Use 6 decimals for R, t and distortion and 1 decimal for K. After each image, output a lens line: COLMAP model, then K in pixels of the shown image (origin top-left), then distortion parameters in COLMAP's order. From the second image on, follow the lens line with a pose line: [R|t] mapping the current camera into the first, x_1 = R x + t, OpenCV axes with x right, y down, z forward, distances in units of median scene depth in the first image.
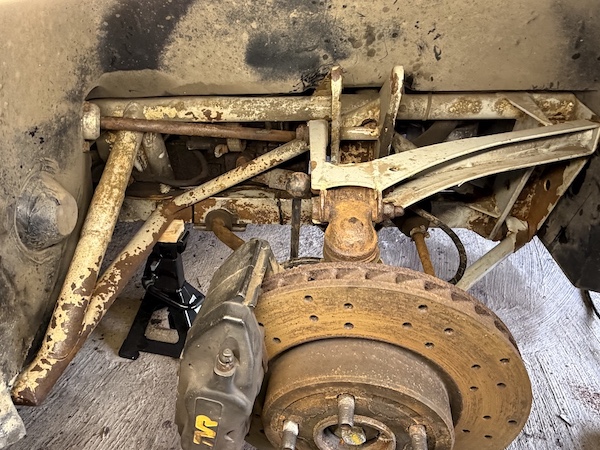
lens RADIAL K [[413.7, 0, 300.0], [0, 413.7, 225.0], [0, 0, 1]] dist [0.002635, 0.005548]
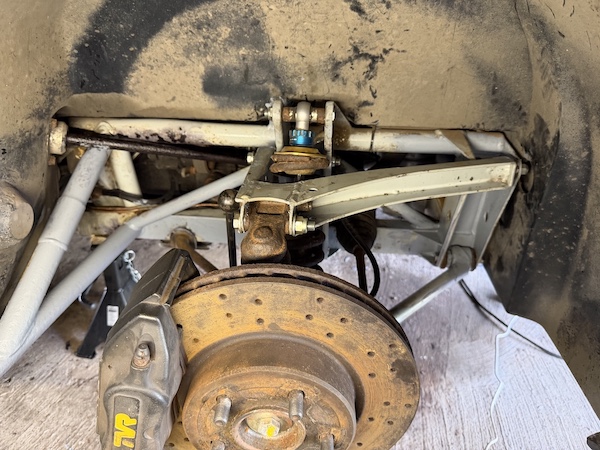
lens RADIAL K [[438.2, 0, 322.1], [0, 438.2, 224.6], [0, 0, 1]] dist [0.004733, -0.021951]
pose [[0.998793, 0.048246, 0.009242, 0.196653], [-0.047322, 0.995462, -0.082556, 0.039655], [-0.013183, 0.082019, 0.996544, -0.131143]]
